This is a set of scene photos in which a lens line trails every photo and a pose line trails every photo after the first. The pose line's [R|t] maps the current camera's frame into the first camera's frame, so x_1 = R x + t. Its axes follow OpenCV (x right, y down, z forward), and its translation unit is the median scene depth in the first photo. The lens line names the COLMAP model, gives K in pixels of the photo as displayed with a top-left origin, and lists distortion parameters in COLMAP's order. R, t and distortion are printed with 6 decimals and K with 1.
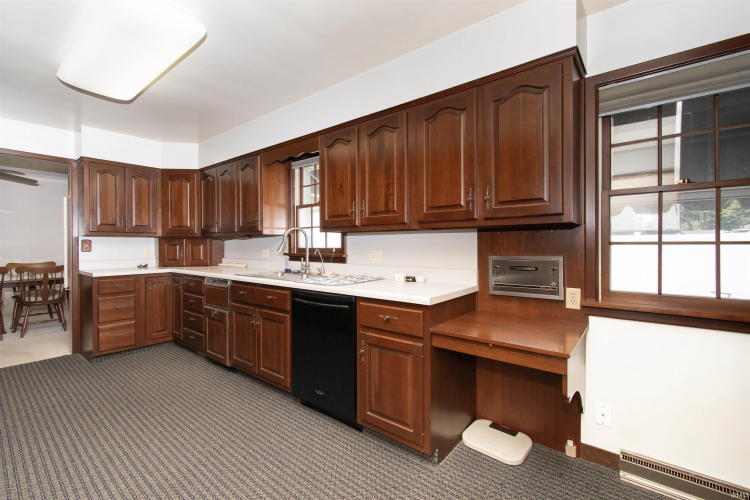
lens RADIAL K [[335.8, 0, 371.0], [0, 335.8, 247.3], [0, 0, 1]] dist [0.000733, -0.001087]
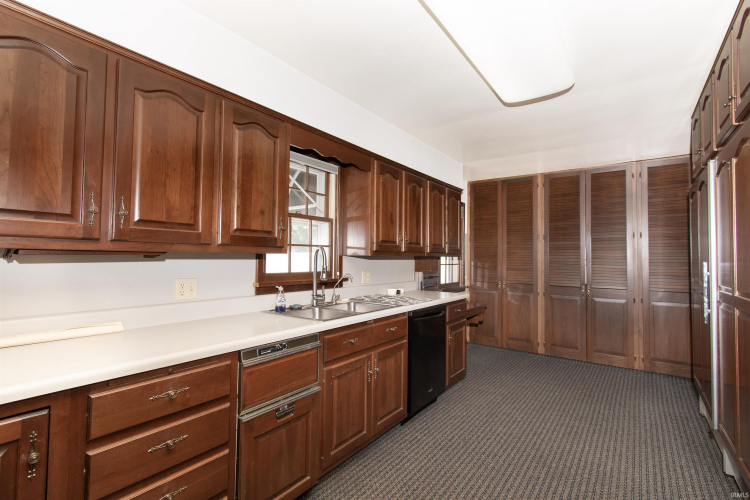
lens RADIAL K [[335.8, 0, 369.8], [0, 335.8, 252.2], [0, 0, 1]] dist [0.000733, -0.001087]
pose [[-0.032686, 0.016354, 0.999332, -1.000961], [-0.003321, 0.999859, -0.016471, -0.034152], [-0.999460, -0.003857, -0.032627, 0.918192]]
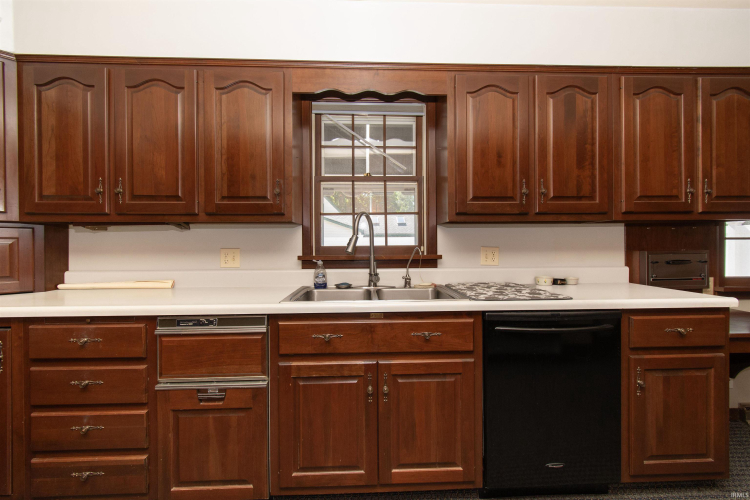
lens RADIAL K [[351.2, 0, 370.5], [0, 351.2, 243.5], [0, 0, 1]] dist [0.009650, -0.001031]
pose [[0.739628, -0.007183, 0.672977, -0.633184], [0.008703, 0.999962, 0.001107, -0.003020], [-0.672959, 0.005038, 0.739662, 0.523279]]
